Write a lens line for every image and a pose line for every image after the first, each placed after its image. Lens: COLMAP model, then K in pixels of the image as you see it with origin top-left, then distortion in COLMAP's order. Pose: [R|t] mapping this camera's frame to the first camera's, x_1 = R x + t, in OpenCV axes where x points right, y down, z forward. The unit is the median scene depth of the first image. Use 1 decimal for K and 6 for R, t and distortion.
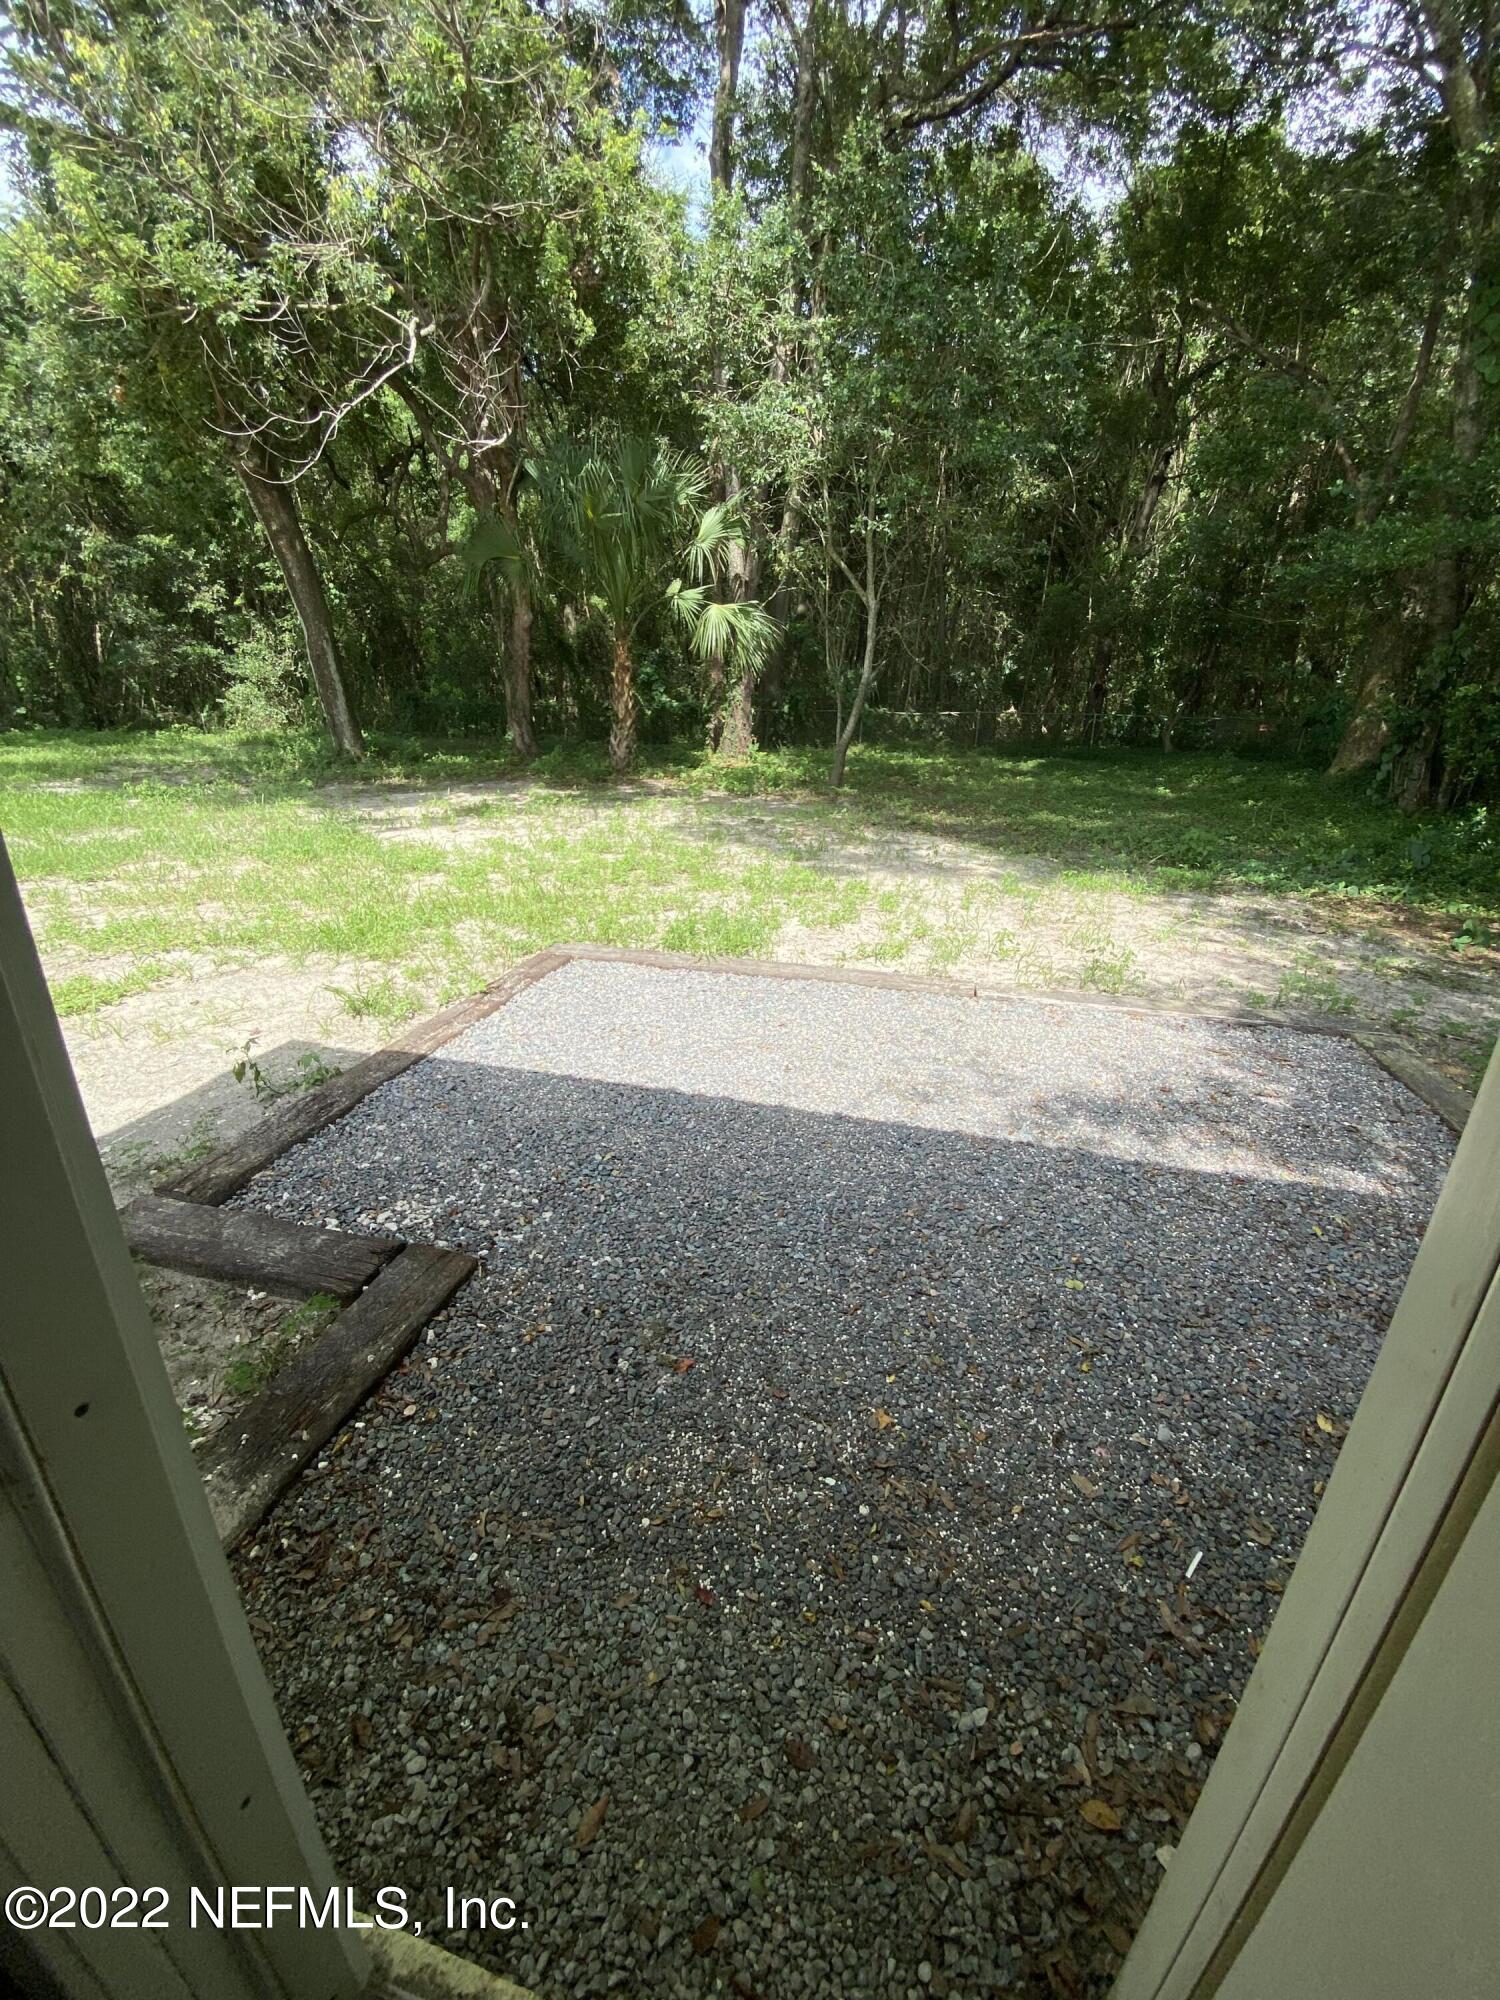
lens RADIAL K [[826.3, 0, 750.0], [0, 826.3, 1000.0], [0, 0, 1]] dist [0.047903, -0.031602]
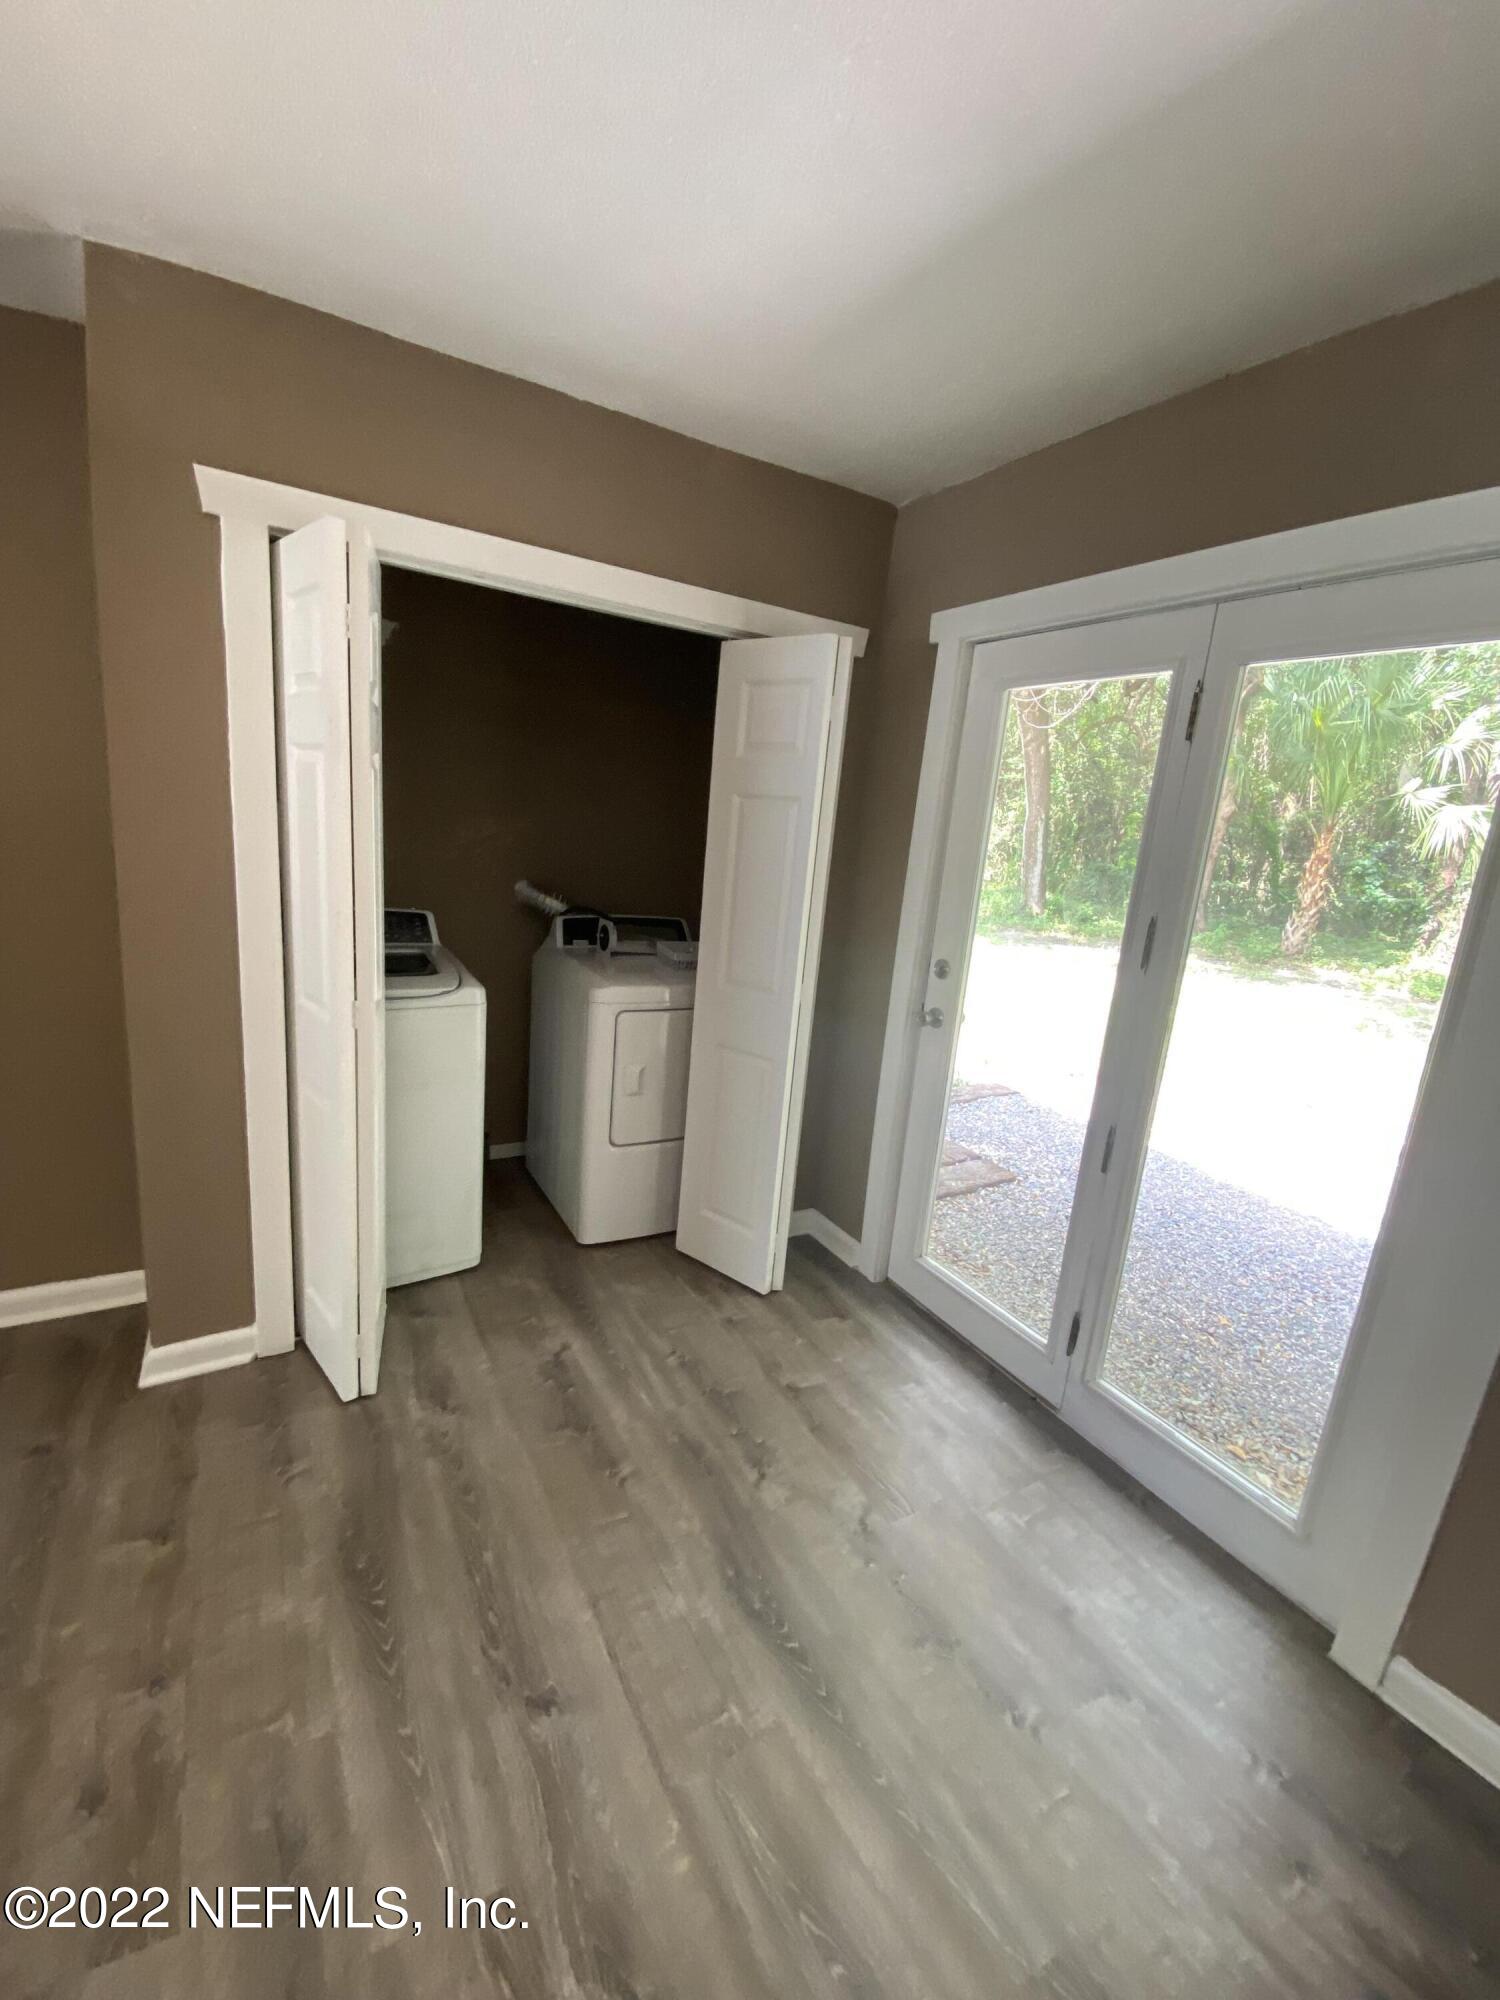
lens RADIAL K [[826.3, 0, 750.0], [0, 826.3, 1000.0], [0, 0, 1]] dist [0.047903, -0.031602]
pose [[0.720424, 0.196730, -0.665046, 0.057217], [-0.317835, 0.945951, -0.064475, 0.039425], [0.616417, 0.257824, 0.744014, -0.118621]]
